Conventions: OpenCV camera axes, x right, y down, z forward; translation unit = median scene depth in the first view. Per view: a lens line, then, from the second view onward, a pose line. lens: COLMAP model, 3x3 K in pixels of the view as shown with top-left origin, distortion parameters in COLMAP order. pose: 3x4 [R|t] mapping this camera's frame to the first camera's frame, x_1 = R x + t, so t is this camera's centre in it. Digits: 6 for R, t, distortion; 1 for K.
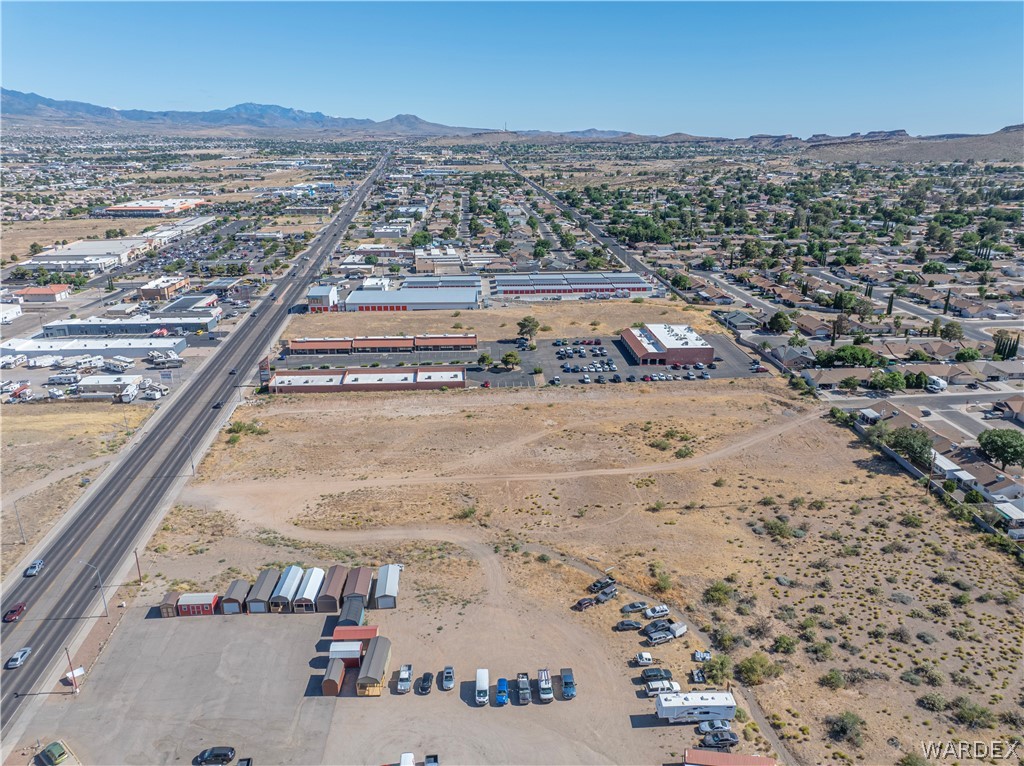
lens RADIAL K [[717.0, 0, 519.9], [0, 717.0, 378.7], [0, 0, 1]] dist [-0.030307, 0.017559]
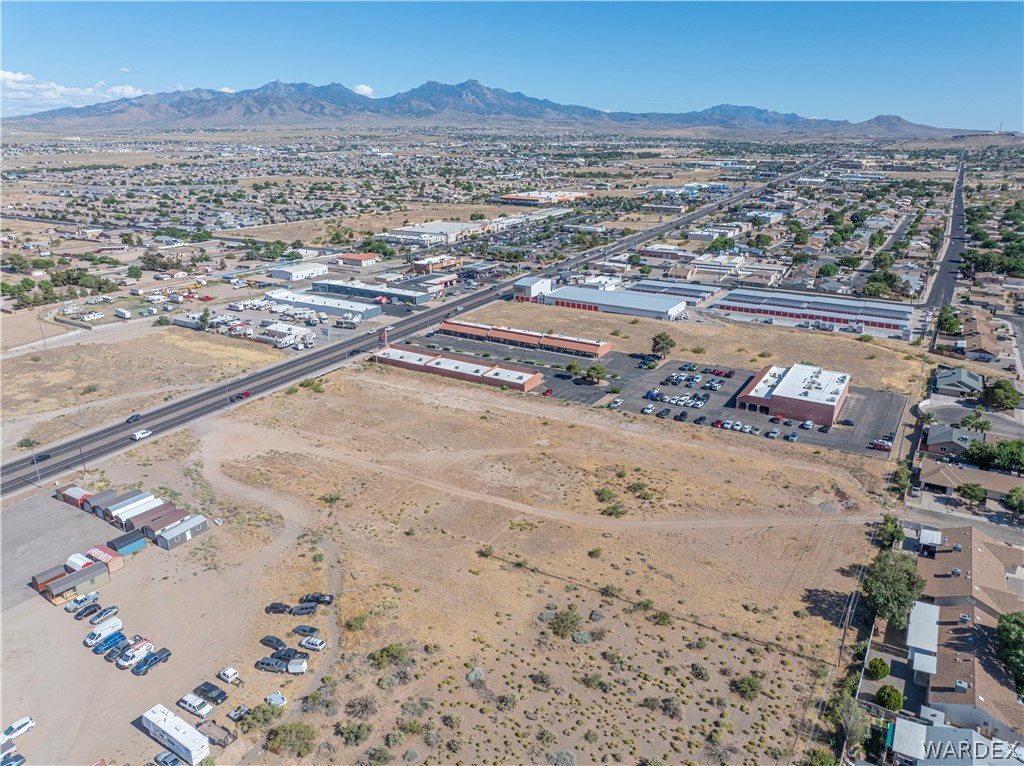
lens RADIAL K [[717.0, 0, 517.8], [0, 717.0, 381.5], [0, 0, 1]] dist [-0.030307, 0.017559]
pose [[0.820115, 0.186852, -0.540831, 0.445421], [-0.185839, 0.980920, 0.057093, -0.055090], [0.541180, 0.053684, 0.839191, 0.189351]]
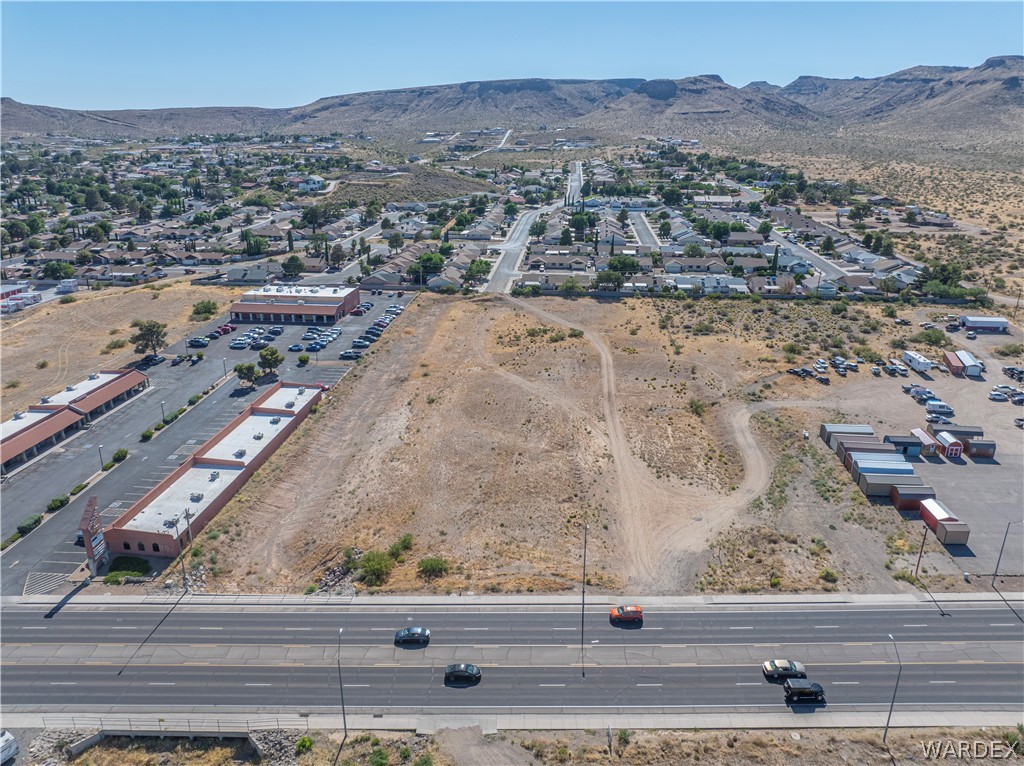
lens RADIAL K [[717.0, 0, 517.7], [0, 717.0, 367.0], [0, 0, 1]] dist [-0.030307, 0.017559]
pose [[0.146778, -0.310288, 0.939243, -0.708041], [0.311667, 0.915670, 0.253795, -0.135480], [-0.938787, 0.255479, 0.231106, 0.667552]]
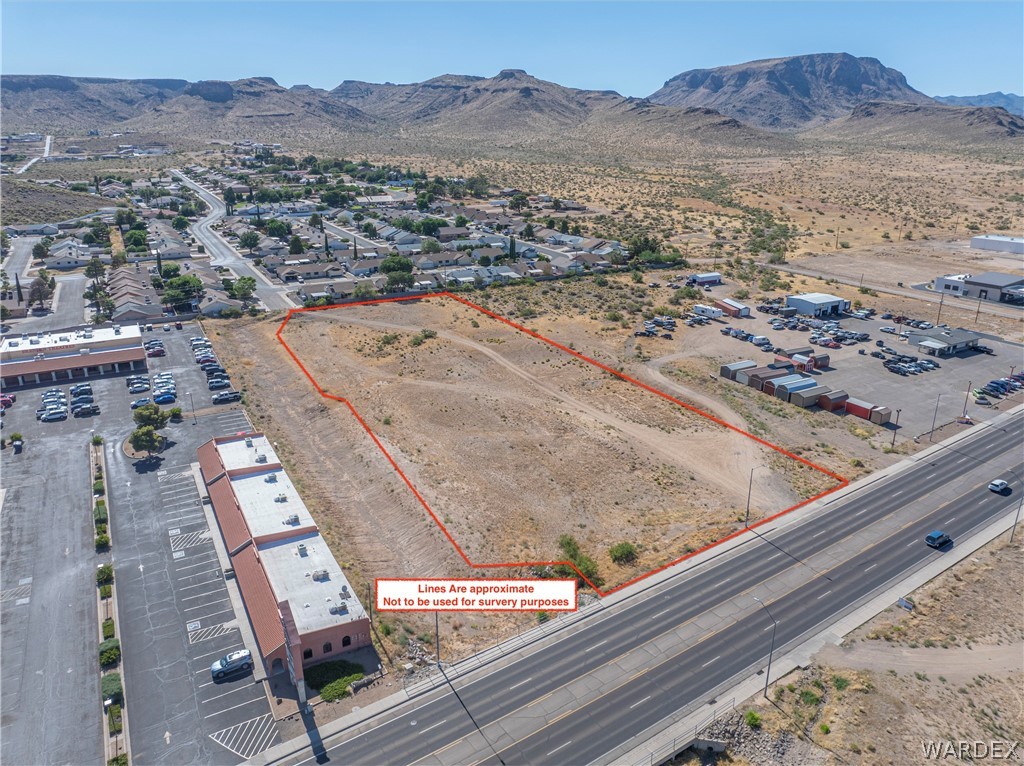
lens RADIAL K [[717.0, 0, 516.1], [0, 717.0, 372.8], [0, 0, 1]] dist [-0.030307, 0.017559]
pose [[-0.430897, -0.284796, 0.856282, -0.664468], [0.288468, 0.855633, 0.429742, -0.237032], [-0.855052, 0.432185, -0.286535, 0.987580]]
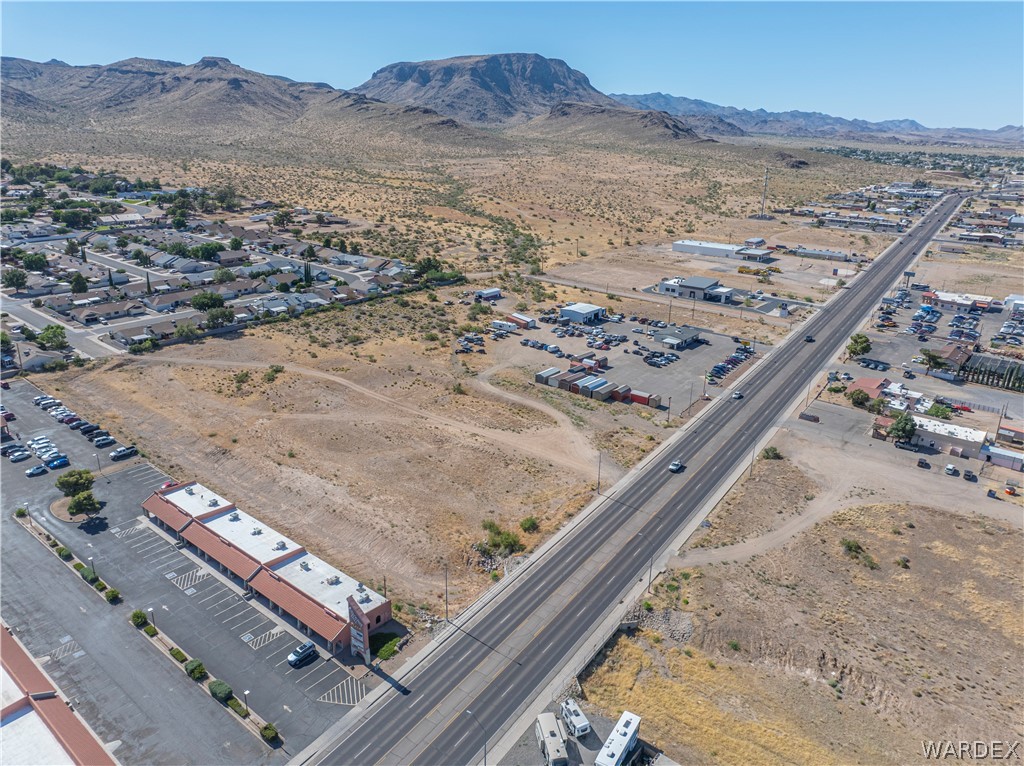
lens RADIAL K [[717.0, 0, 513.5], [0, 717.0, 369.2], [0, 0, 1]] dist [-0.030307, 0.017559]
pose [[-0.733648, -0.233135, 0.638286, -0.707865], [0.196975, 0.826016, 0.528108, -0.385302], [-0.650355, 0.513172, -0.560083, 1.147593]]
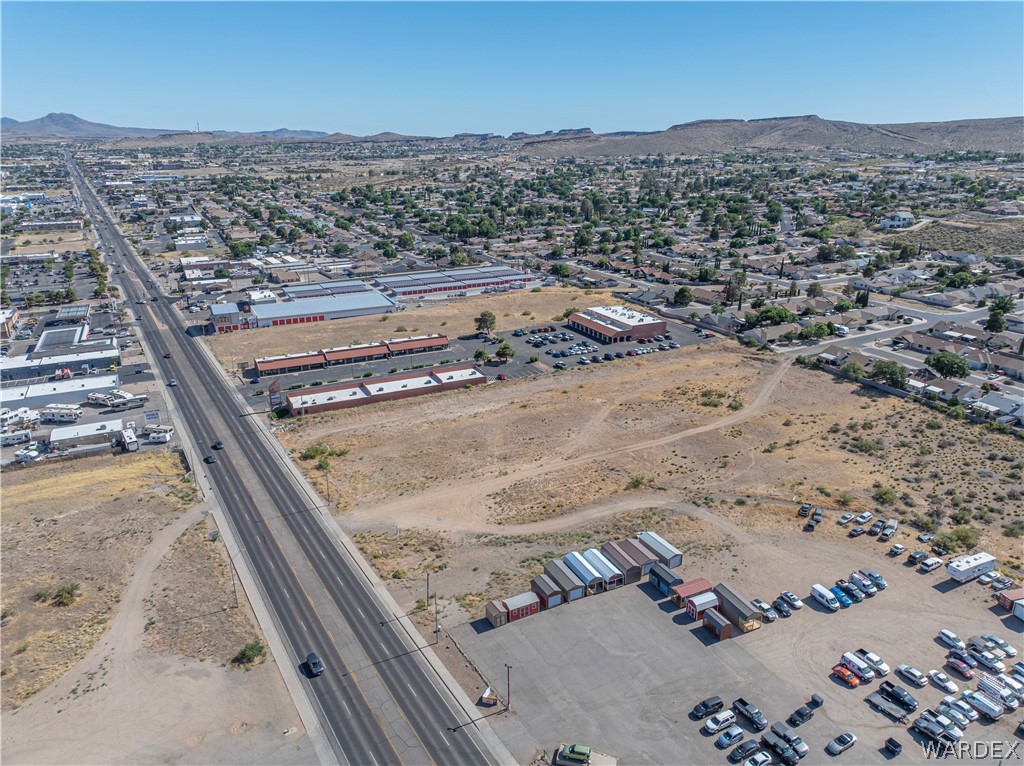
lens RADIAL K [[717.0, 0, 520.6], [0, 717.0, 375.1], [0, 0, 1]] dist [-0.030307, 0.017559]
pose [[0.919005, -0.128588, 0.372686, -0.421460], [0.129952, 0.991286, 0.021573, -0.014355], [-0.372212, 0.028605, 0.927707, 0.031351]]
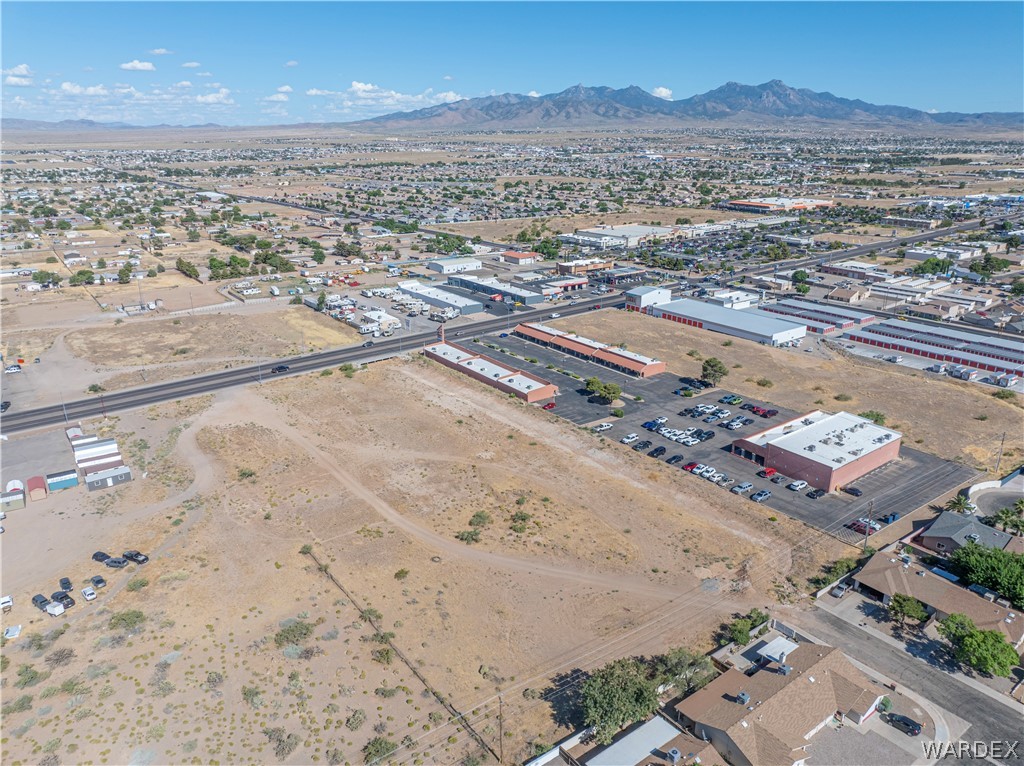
lens RADIAL K [[717.0, 0, 517.1], [0, 717.0, 380.8], [0, 0, 1]] dist [-0.030307, 0.017559]
pose [[0.544069, 0.270356, -0.794290, 0.658476], [-0.271422, 0.952475, 0.138280, -0.140358], [0.793926, 0.140354, 0.591593, 0.448159]]
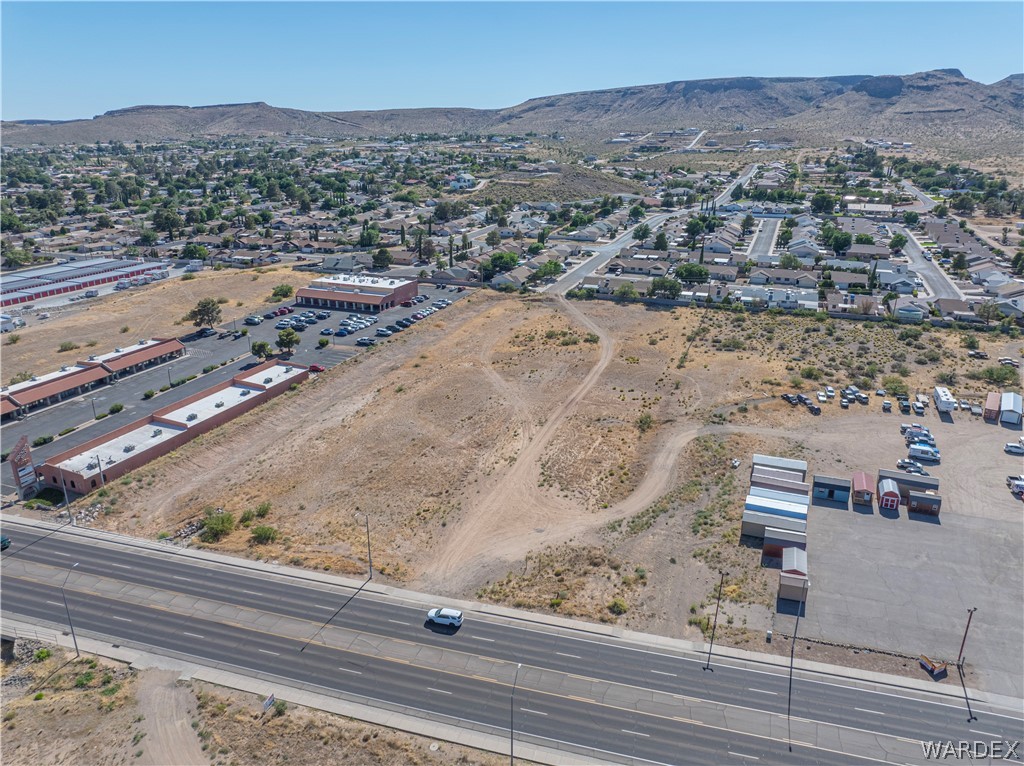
lens RADIAL K [[717.0, 0, 518.4], [0, 717.0, 367.4], [0, 0, 1]] dist [-0.030307, 0.017559]
pose [[0.418001, -0.285524, 0.862410, -0.651429], [0.286913, 0.942227, 0.172886, -0.067462], [-0.861949, 0.175170, 0.475772, 0.453457]]
